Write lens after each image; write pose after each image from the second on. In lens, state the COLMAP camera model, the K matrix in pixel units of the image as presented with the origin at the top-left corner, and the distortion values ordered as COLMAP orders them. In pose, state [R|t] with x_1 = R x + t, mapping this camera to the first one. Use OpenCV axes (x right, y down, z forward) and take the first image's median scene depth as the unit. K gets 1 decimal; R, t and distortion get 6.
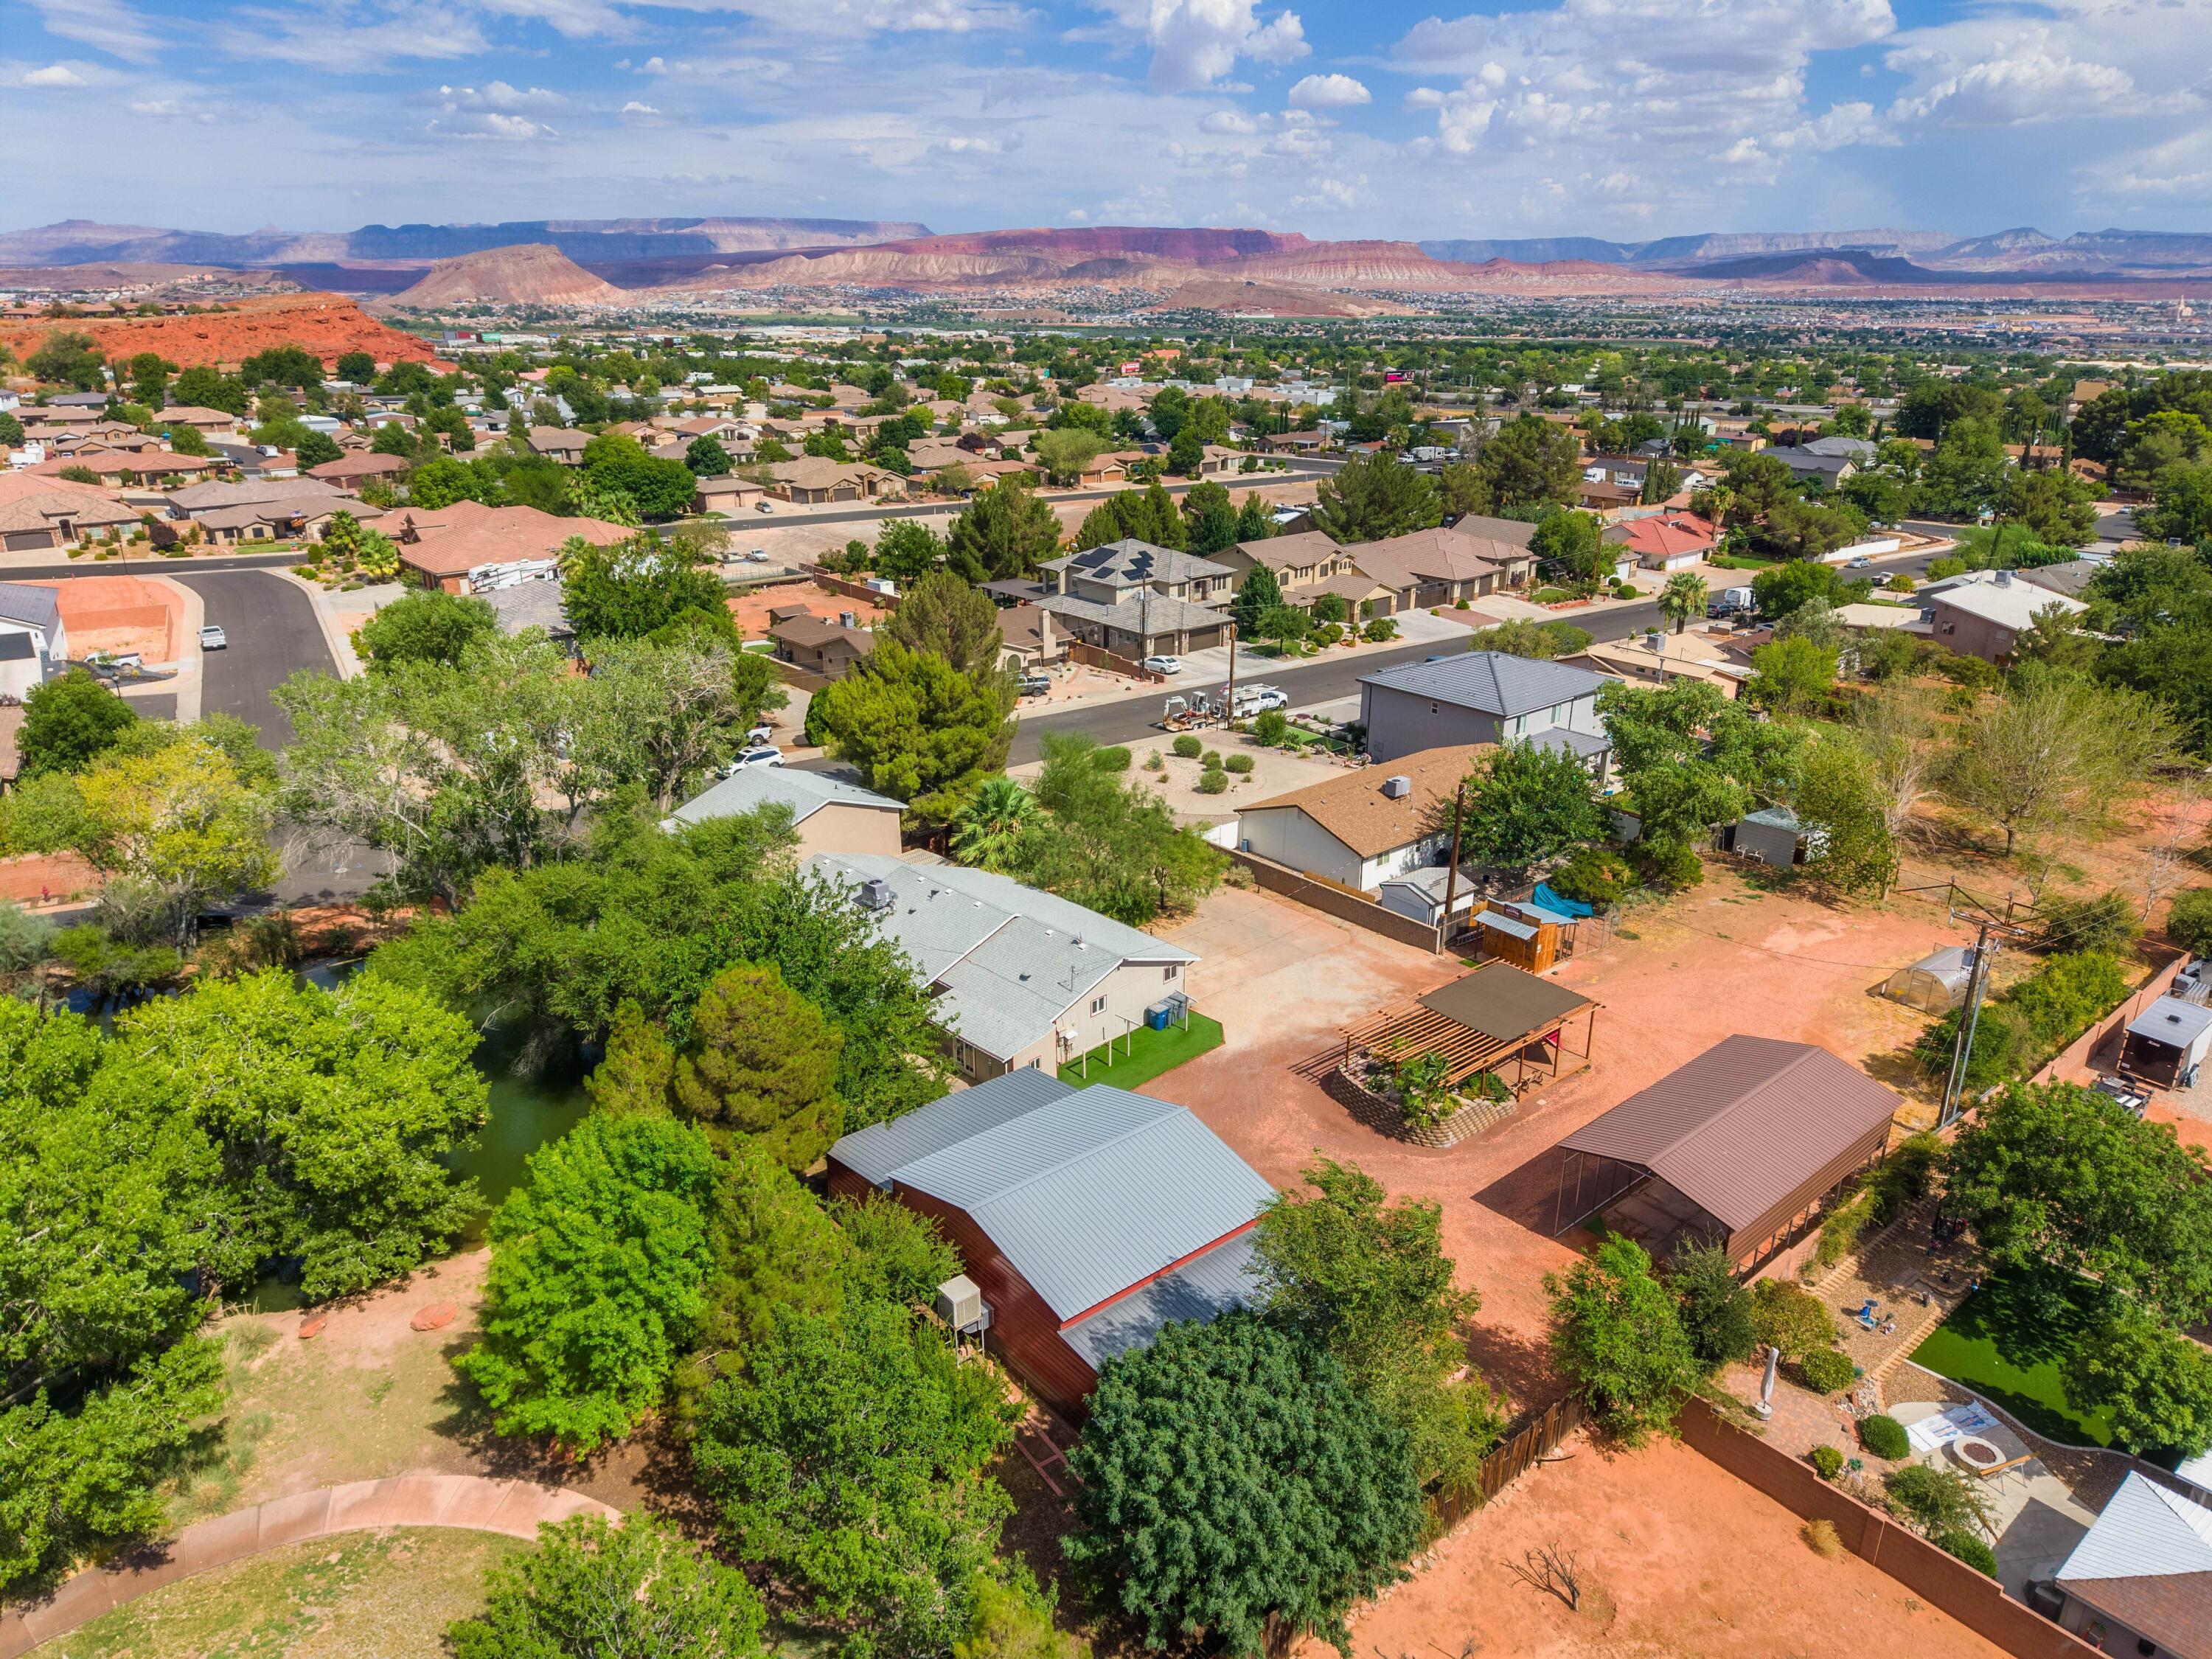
lens RADIAL K [[1468.5, 0, 1103.2], [0, 1468.5, 843.4], [0, 0, 1]] dist [0.037742, -0.035883]
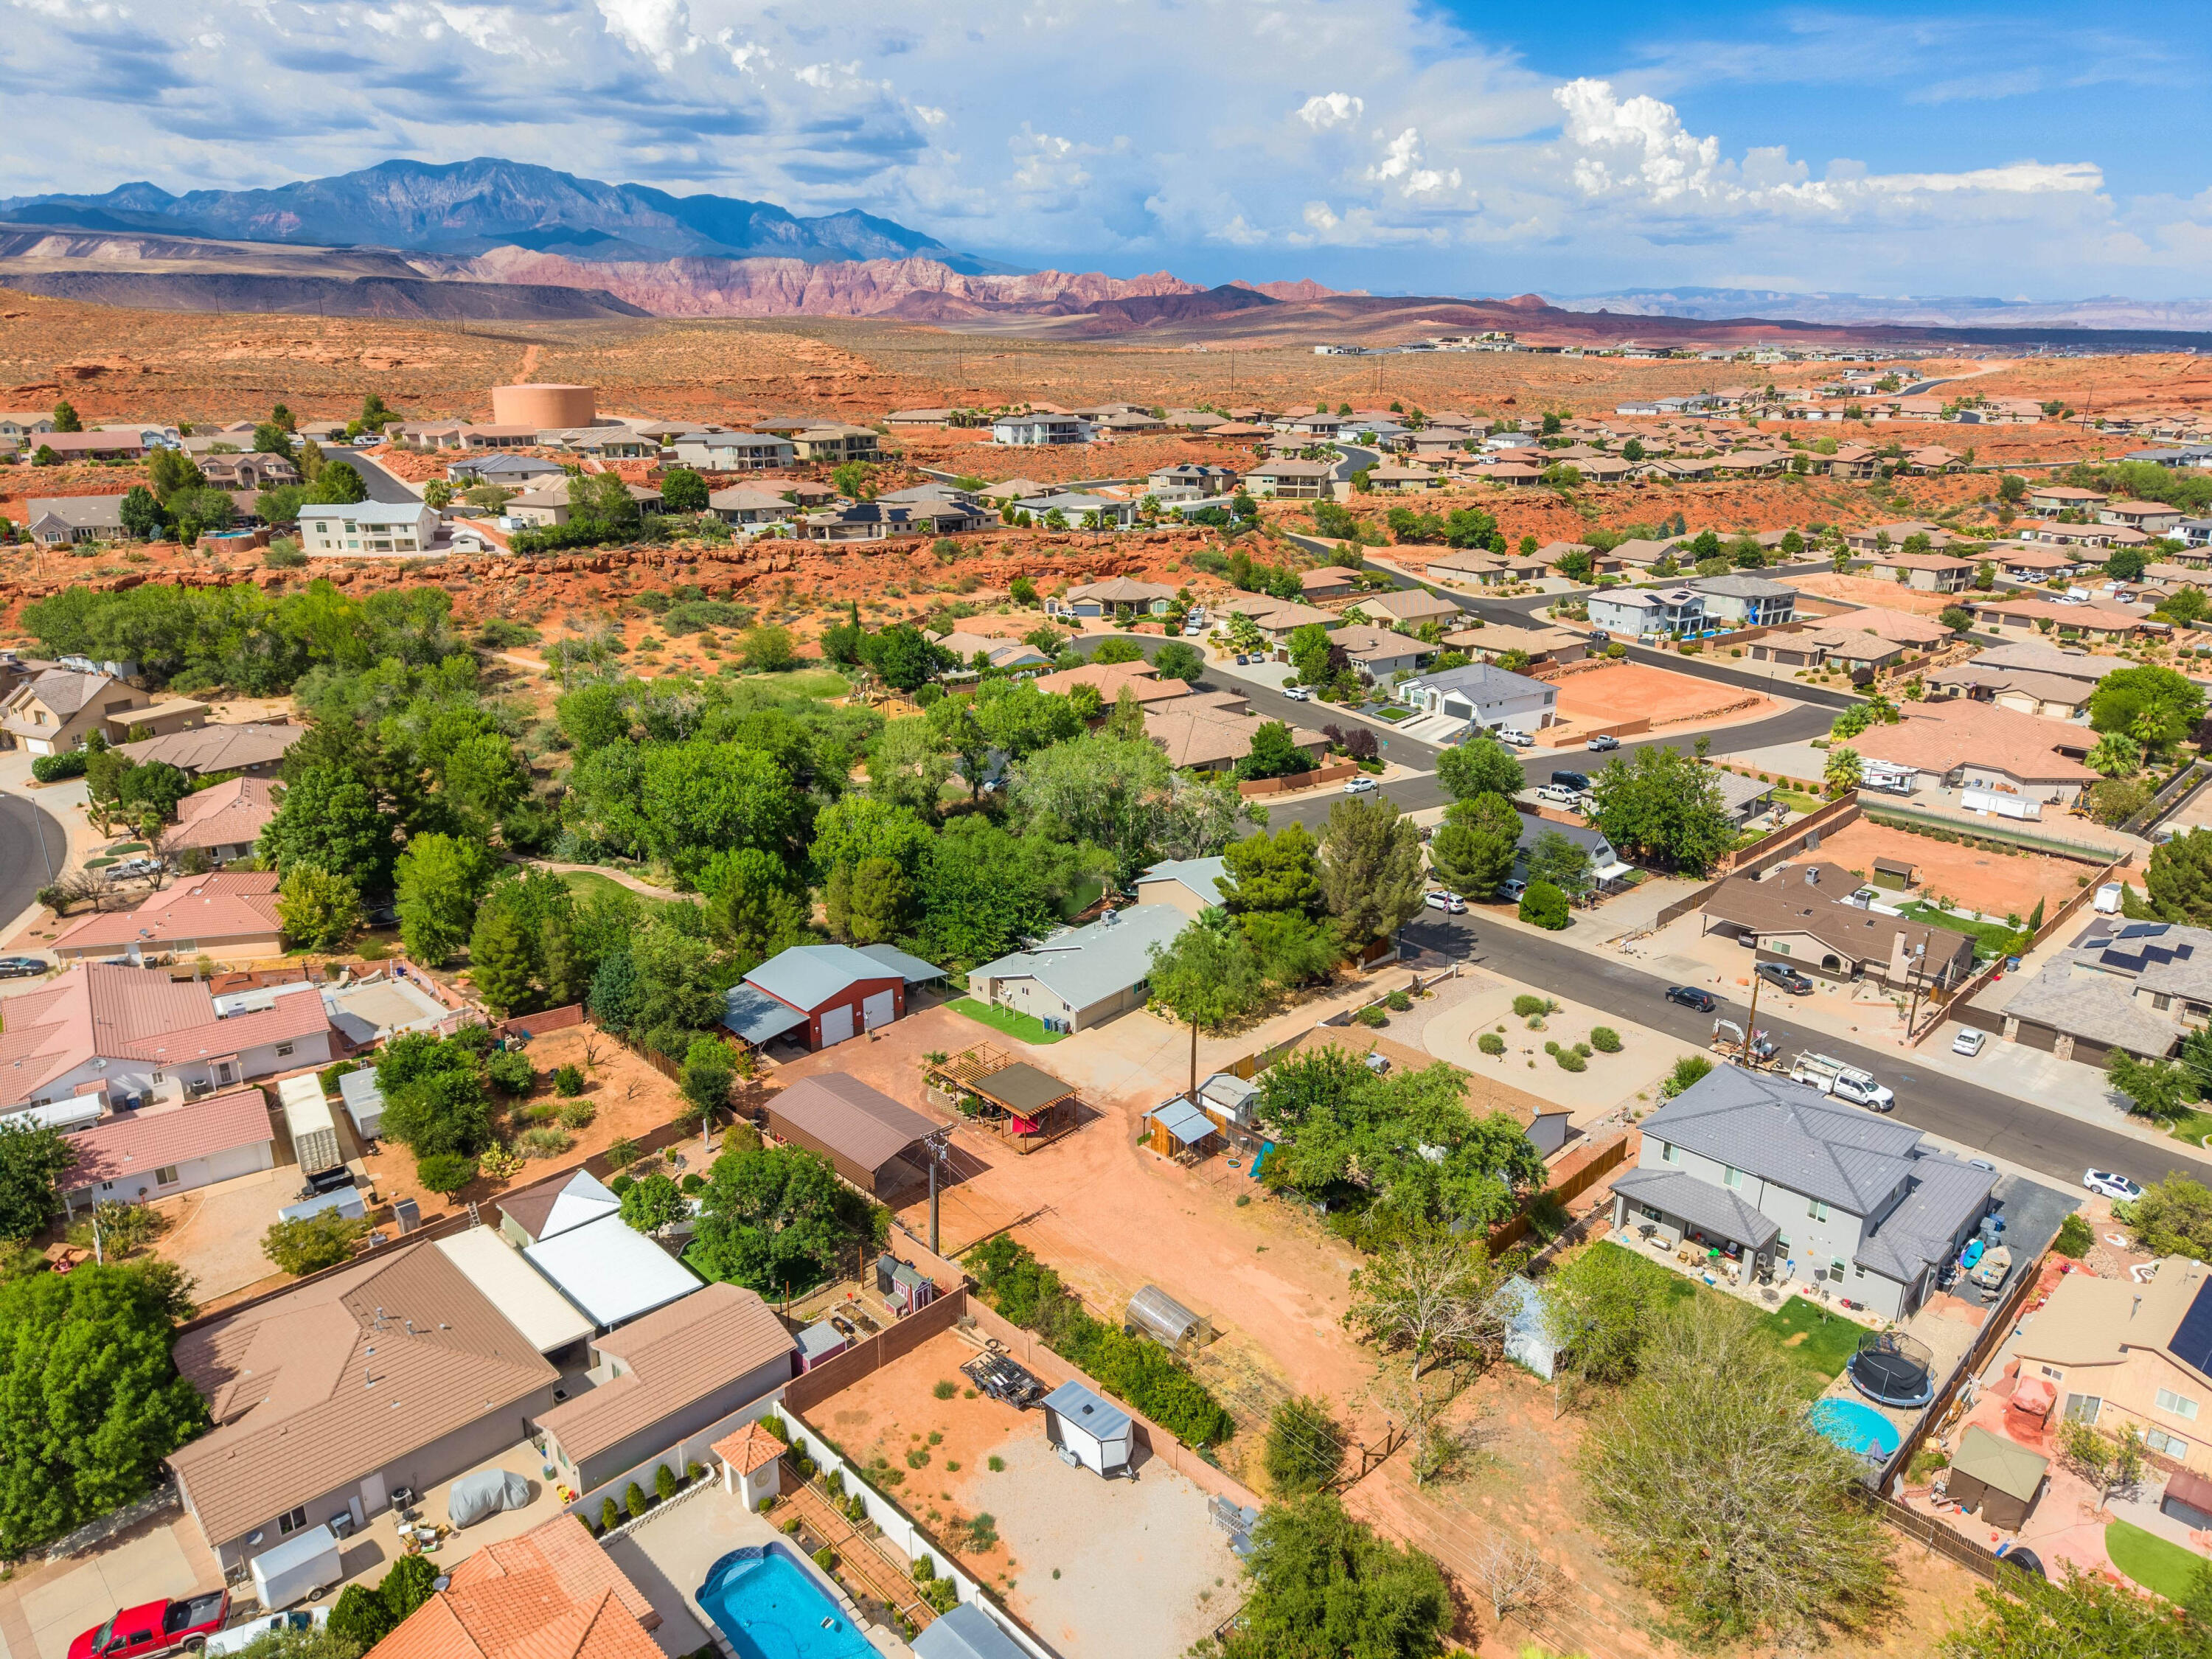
lens RADIAL K [[1479.7, 0, 1103.3], [0, 1479.7, 827.3], [0, 0, 1]] dist [0.024314, -0.021466]
pose [[0.081300, 0.313046, -0.946252, 0.746587], [-0.361811, 0.893900, 0.264641, -0.265945], [0.928700, 0.320849, 0.185938, 0.290172]]
